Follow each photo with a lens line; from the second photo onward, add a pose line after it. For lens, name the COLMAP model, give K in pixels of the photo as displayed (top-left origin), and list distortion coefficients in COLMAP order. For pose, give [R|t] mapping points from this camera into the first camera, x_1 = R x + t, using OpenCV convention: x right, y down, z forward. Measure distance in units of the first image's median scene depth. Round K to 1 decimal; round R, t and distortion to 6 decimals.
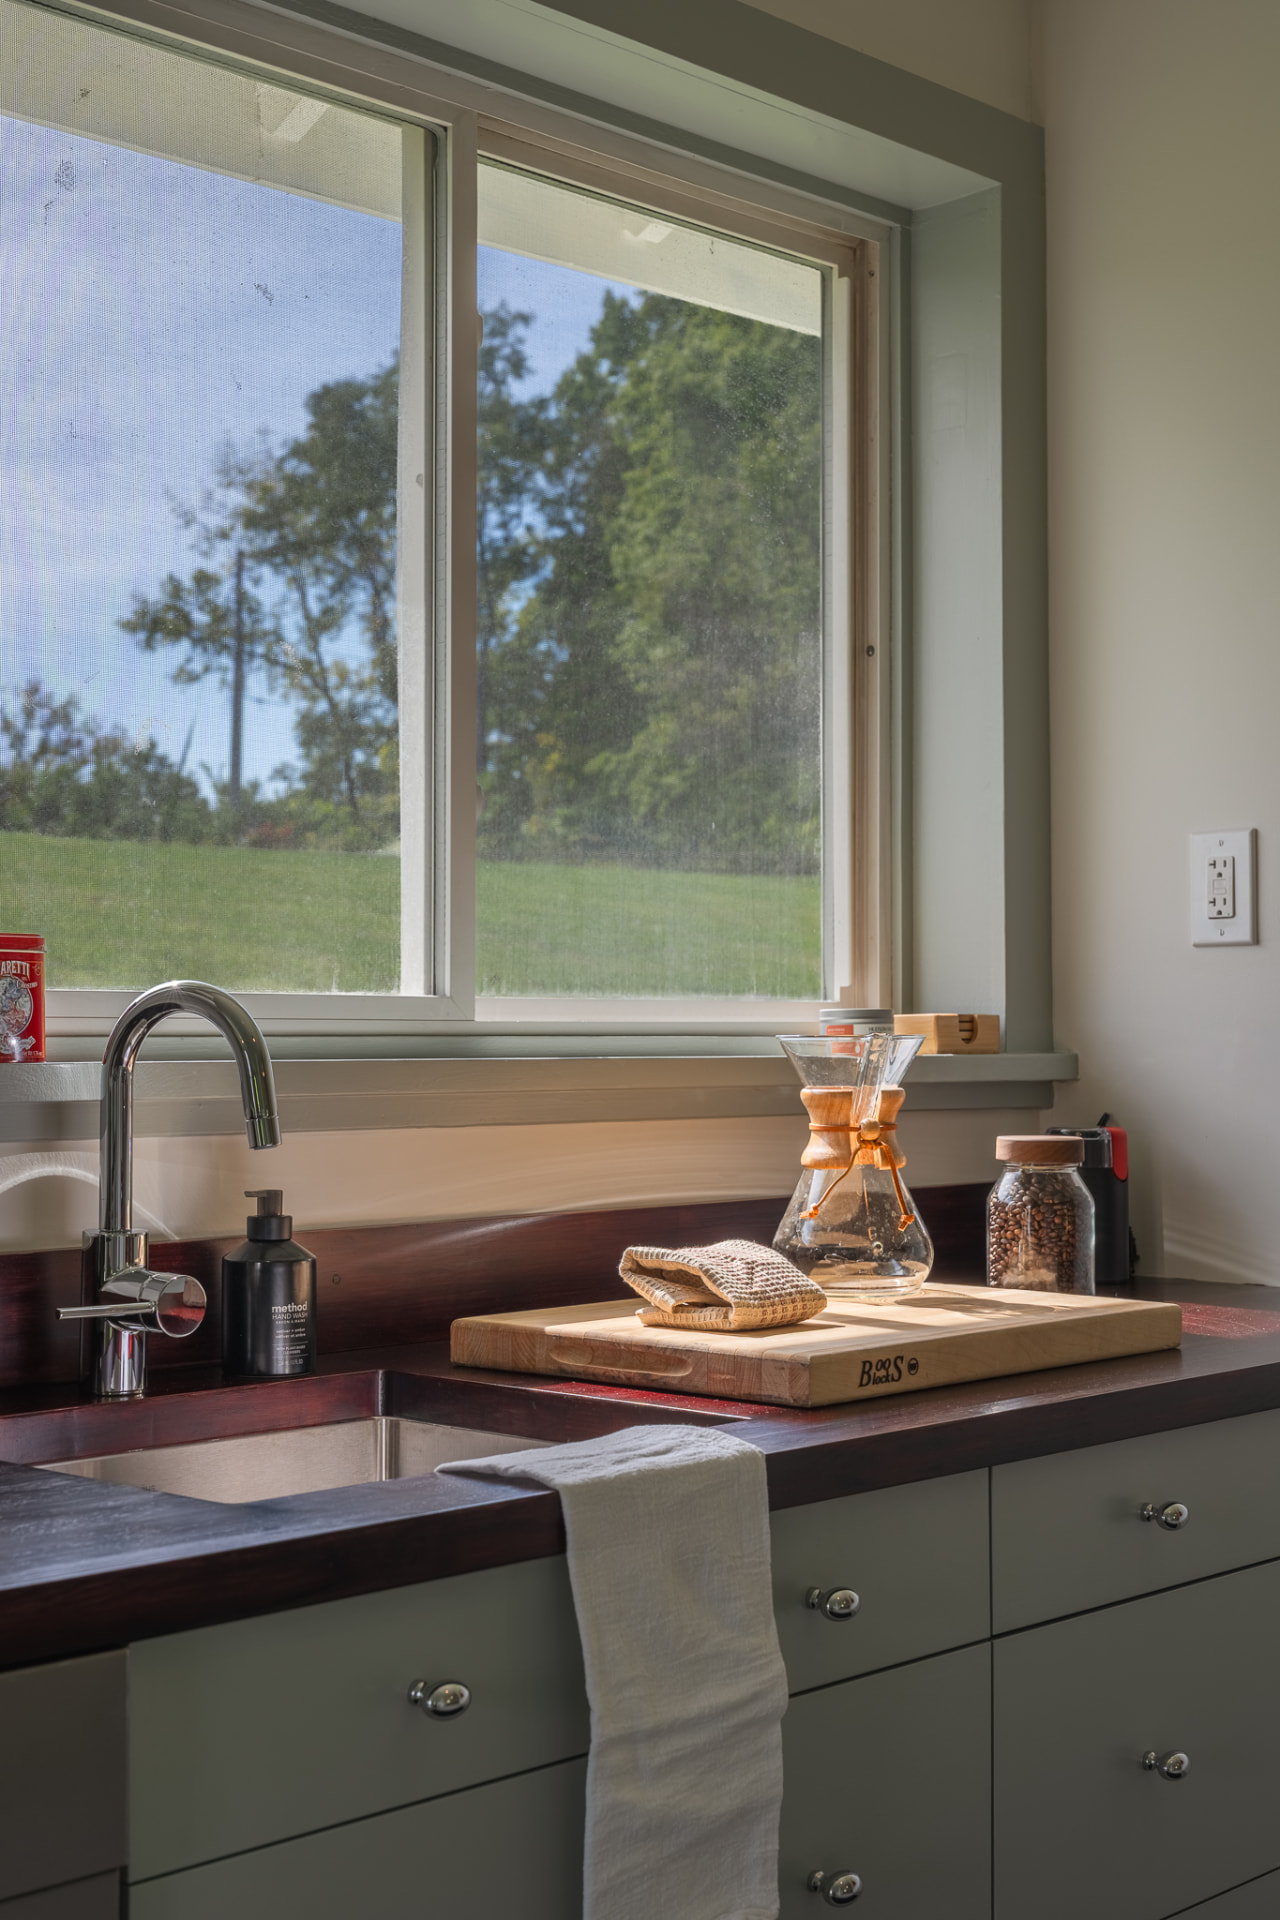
lens RADIAL K [[2706.6, 0, 640.5], [0, 2706.6, 1061.6], [0, 0, 1]] dist [0.128080, 0.009006]
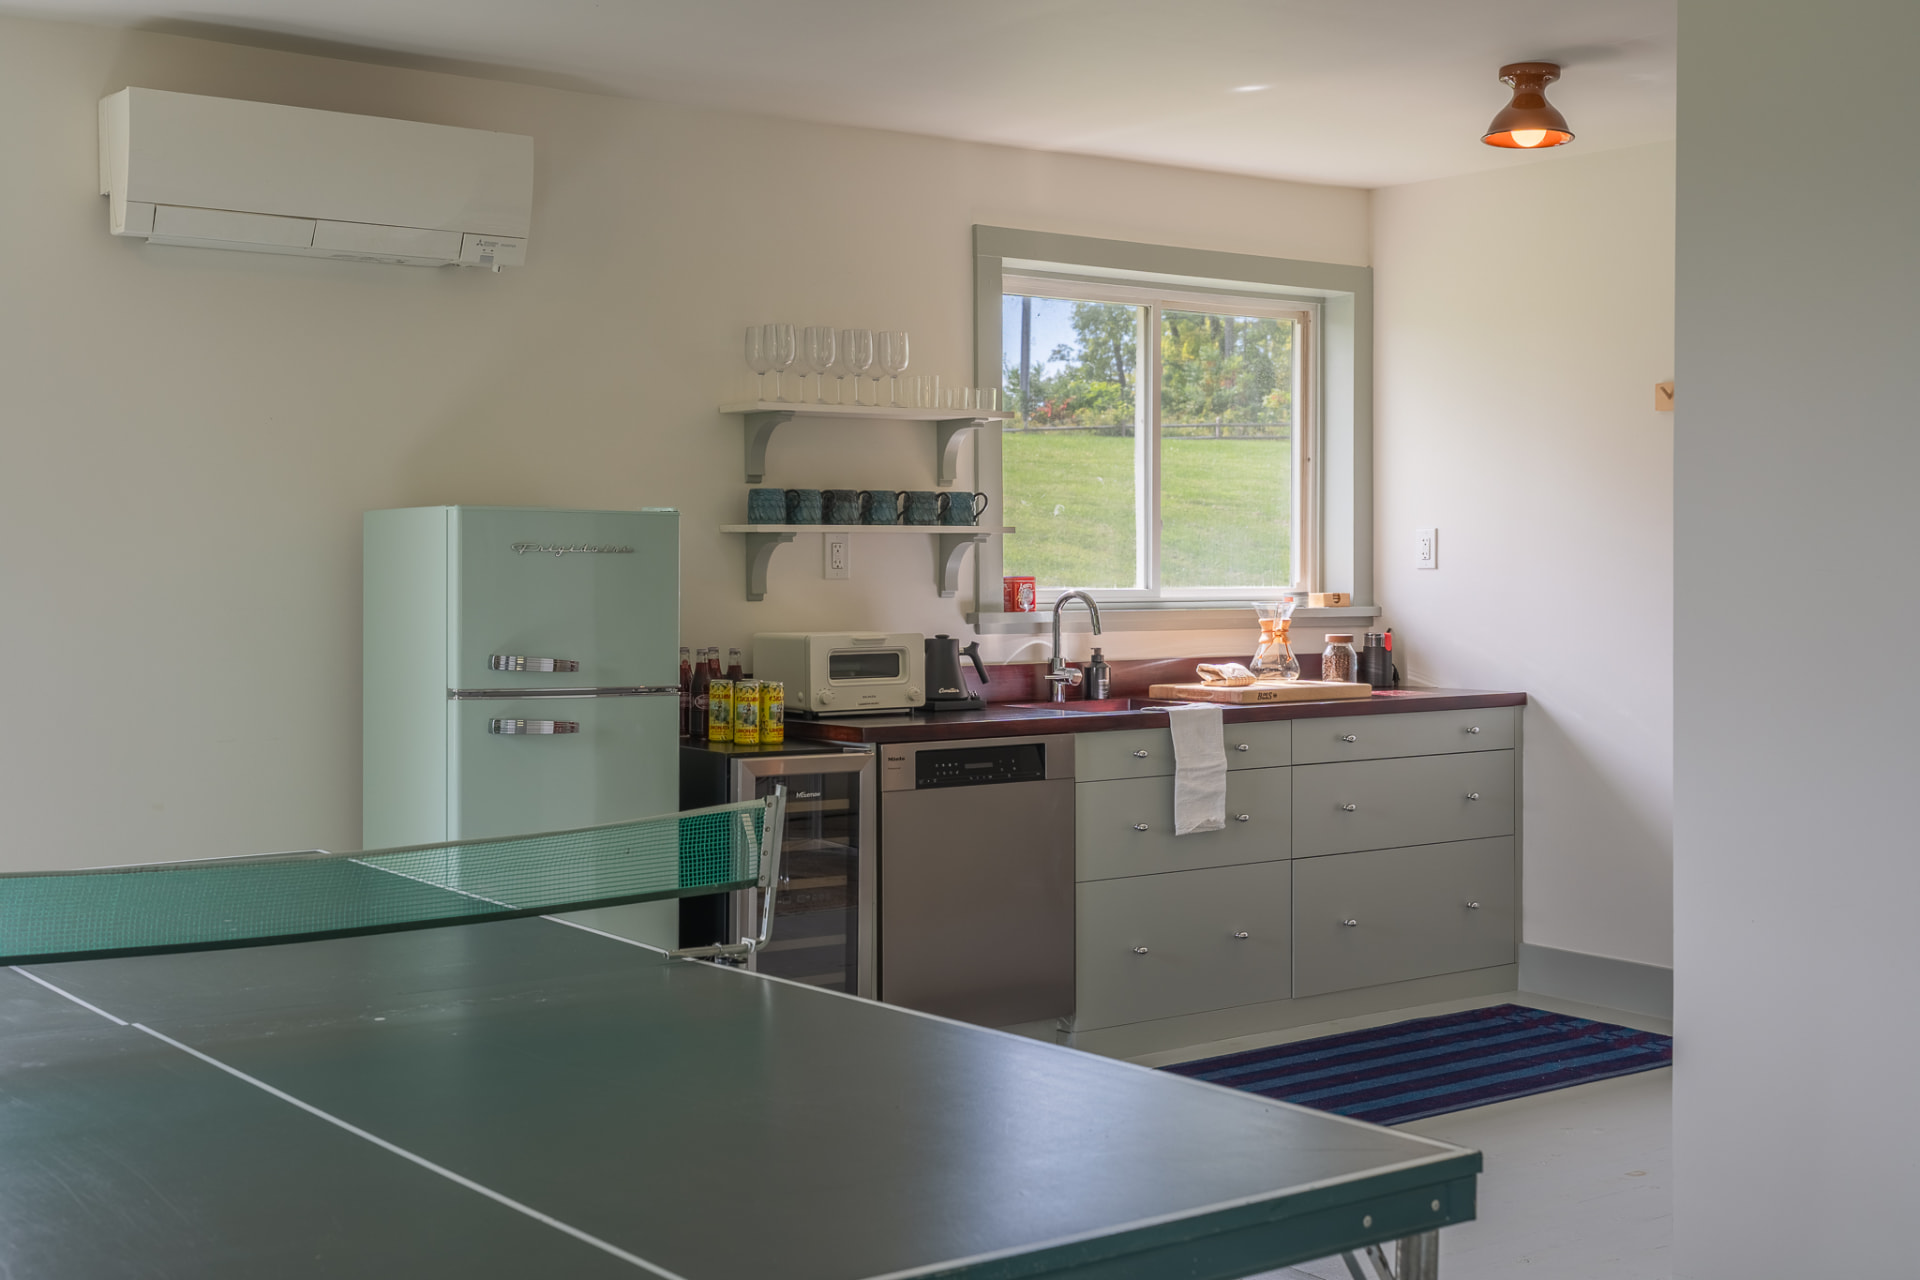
lens RADIAL K [[2286.4, 0, 960.0], [0, 2286.4, 640.0], [0, 0, 1]] dist [-0.248932, 0.023618]
pose [[0.984540, 0.002271, -0.175144, 0.203795], [0.000955, 0.999832, 0.018329, -0.016910], [0.175156, -0.018213, 0.984372, -1.923397]]
